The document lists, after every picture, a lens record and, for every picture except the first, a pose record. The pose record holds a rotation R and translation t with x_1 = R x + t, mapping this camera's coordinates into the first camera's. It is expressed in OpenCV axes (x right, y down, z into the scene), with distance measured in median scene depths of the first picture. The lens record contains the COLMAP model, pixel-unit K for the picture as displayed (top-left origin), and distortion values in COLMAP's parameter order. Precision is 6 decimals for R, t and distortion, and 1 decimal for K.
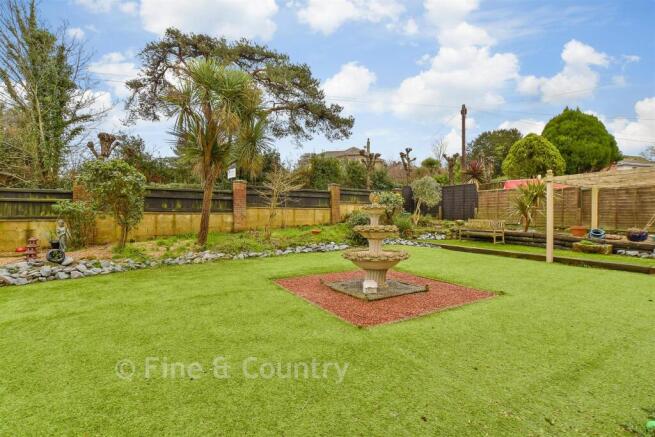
lens RADIAL K [[292.5, 0, 325.6], [0, 292.5, 217.5], [0, 0, 1]] dist [-0.012879, 0.001206]
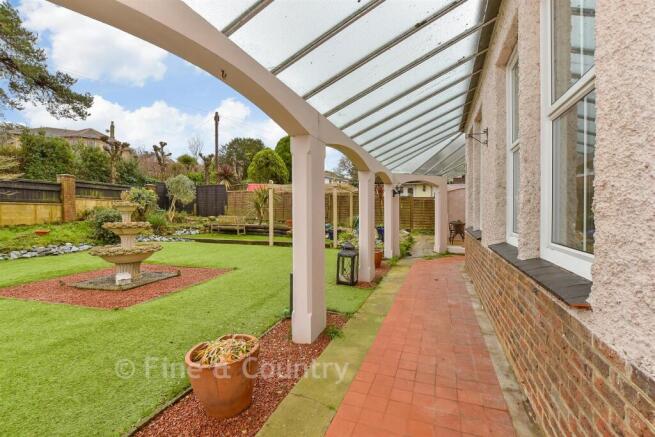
lens RADIAL K [[292.5, 0, 316.8], [0, 292.5, 217.3], [0, 0, 1]] dist [-0.012879, 0.001206]
pose [[0.725781, -0.012286, 0.687816, -0.025256], [0.004141, 0.999900, 0.013490, -0.000850], [-0.687914, -0.006943, 0.725759, -0.103266]]
